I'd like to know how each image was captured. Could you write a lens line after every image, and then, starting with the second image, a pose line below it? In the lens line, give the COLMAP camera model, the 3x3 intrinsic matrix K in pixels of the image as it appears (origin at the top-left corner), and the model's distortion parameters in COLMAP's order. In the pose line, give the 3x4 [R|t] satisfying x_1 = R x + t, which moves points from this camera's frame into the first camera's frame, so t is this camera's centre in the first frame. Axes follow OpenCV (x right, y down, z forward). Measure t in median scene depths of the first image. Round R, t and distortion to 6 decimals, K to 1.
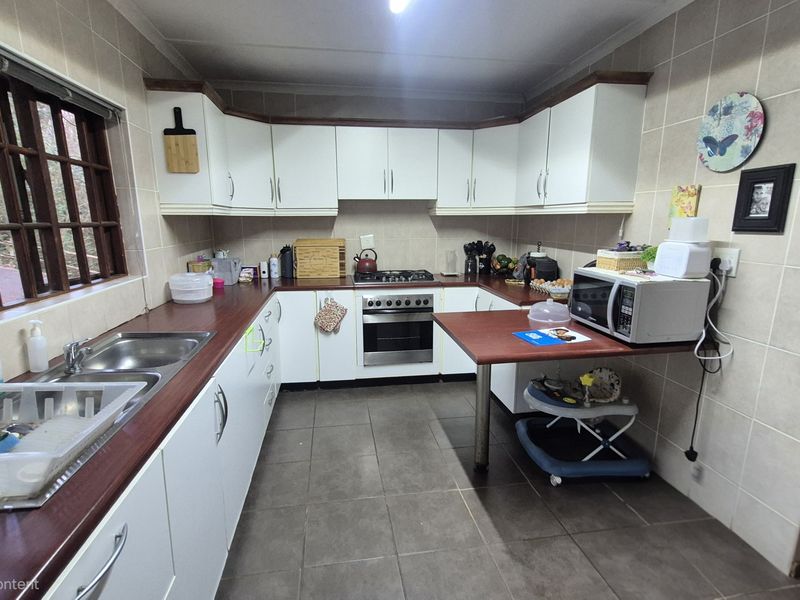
lens RADIAL K [[419.3, 0, 396.8], [0, 419.3, 304.1], [0, 0, 1]] dist [0.024369, 0.000183]
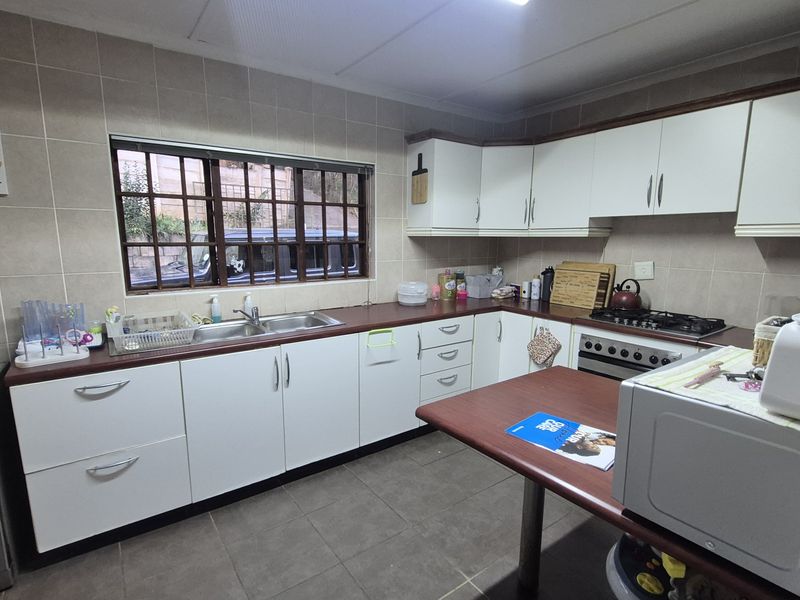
lens RADIAL K [[419.3, 0, 396.8], [0, 419.3, 304.1], [0, 0, 1]] dist [0.024369, 0.000183]
pose [[0.460202, 0.148520, -0.875304, 0.463689], [-0.183399, 0.980547, 0.069953, -0.067227], [0.868665, 0.128337, 0.478487, 0.281847]]
